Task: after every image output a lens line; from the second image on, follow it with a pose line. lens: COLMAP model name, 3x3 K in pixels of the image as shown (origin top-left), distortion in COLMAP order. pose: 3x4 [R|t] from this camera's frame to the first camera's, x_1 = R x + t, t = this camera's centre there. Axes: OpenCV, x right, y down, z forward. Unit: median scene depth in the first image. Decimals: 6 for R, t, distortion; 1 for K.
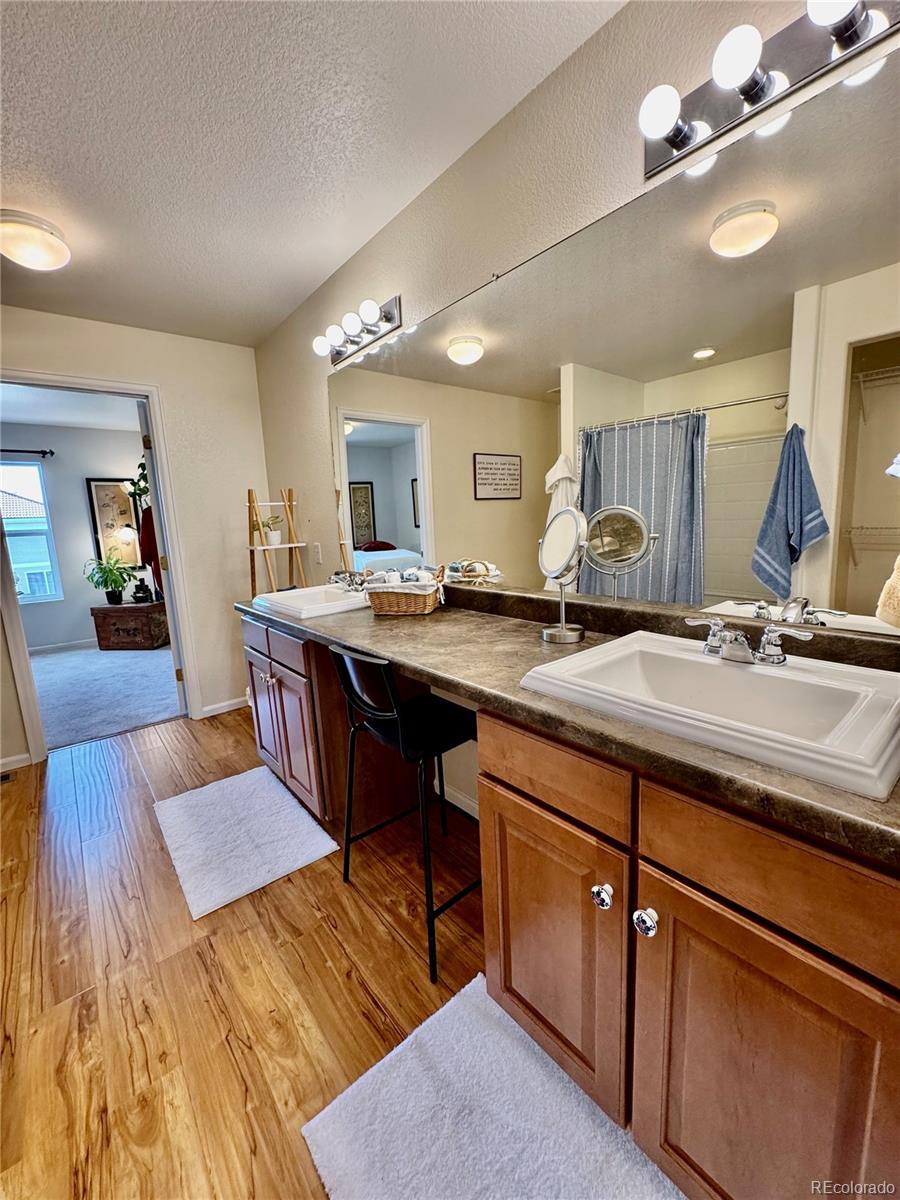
lens RADIAL K [[481.4, 0, 450.0], [0, 481.4, 598.5], [0, 0, 1]] dist [-0.004205, 0.001249]
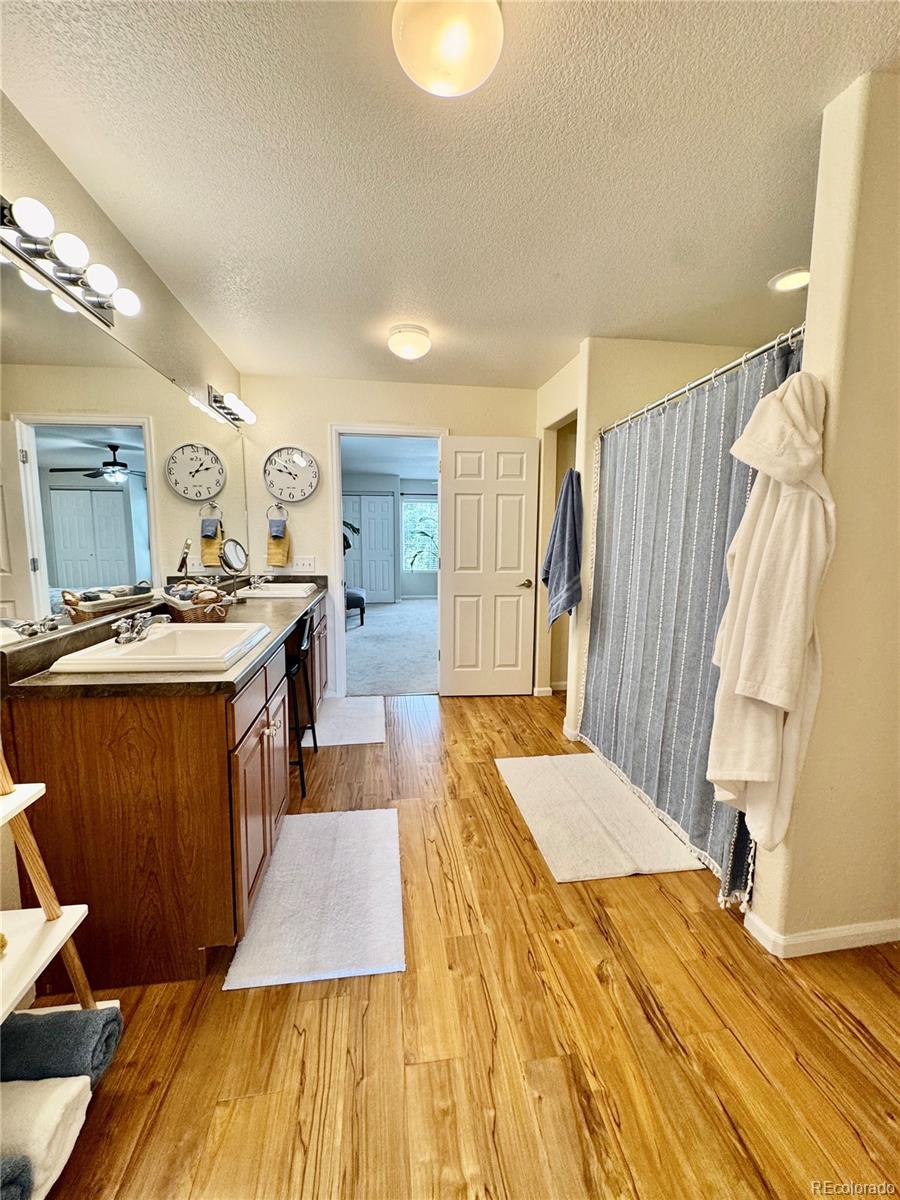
lens RADIAL K [[481.4, 0, 447.9], [0, 481.4, 601.4], [0, 0, 1]] dist [-0.004205, 0.001249]
pose [[-0.851989, -0.030604, 0.522664, -0.665333], [0.116150, 0.962366, 0.245685, -0.131632], [-0.510513, 0.270028, -0.816371, 0.917242]]
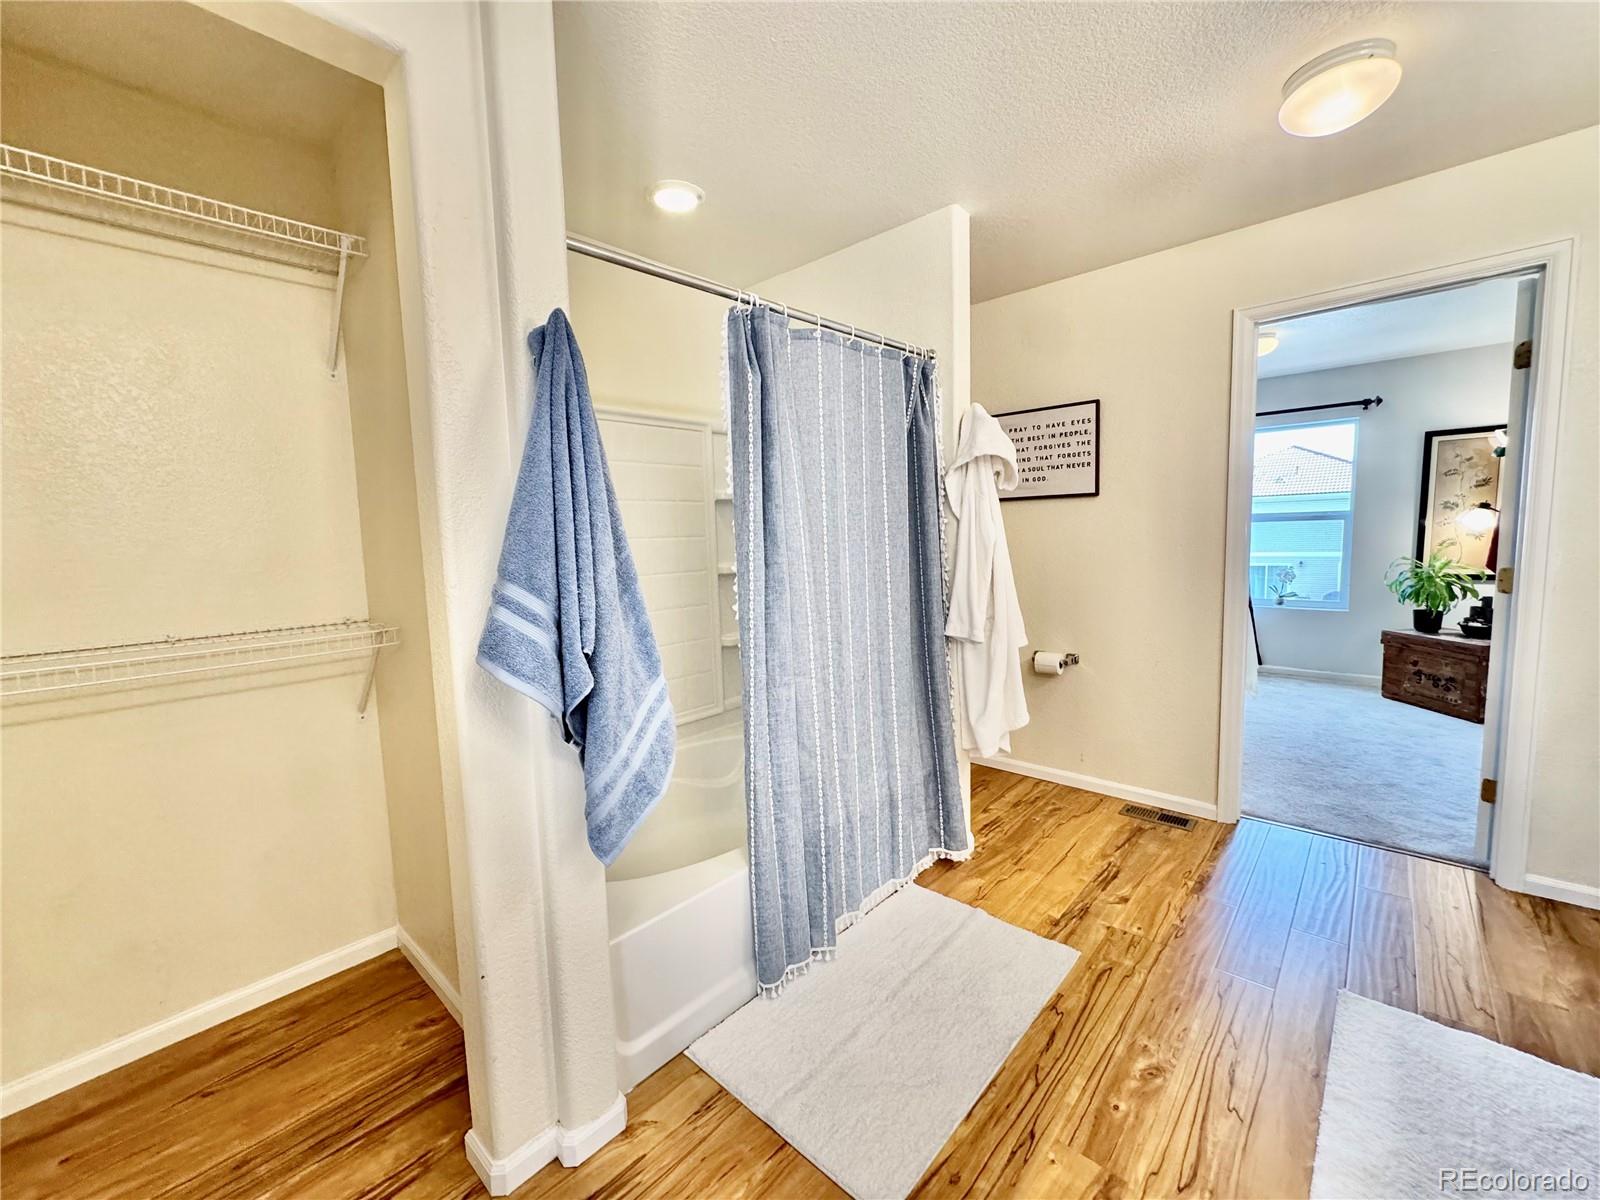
lens RADIAL K [[641.8, 0, 802.3], [0, 641.8, 598.1], [0, 0, 1]] dist [-0.004205, 0.001249]
pose [[0.139531, 0.137910, -0.980567, -0.005255], [-0.137725, 0.983332, 0.118701, -0.029649], [0.980593, 0.118487, 0.156199, 0.118651]]
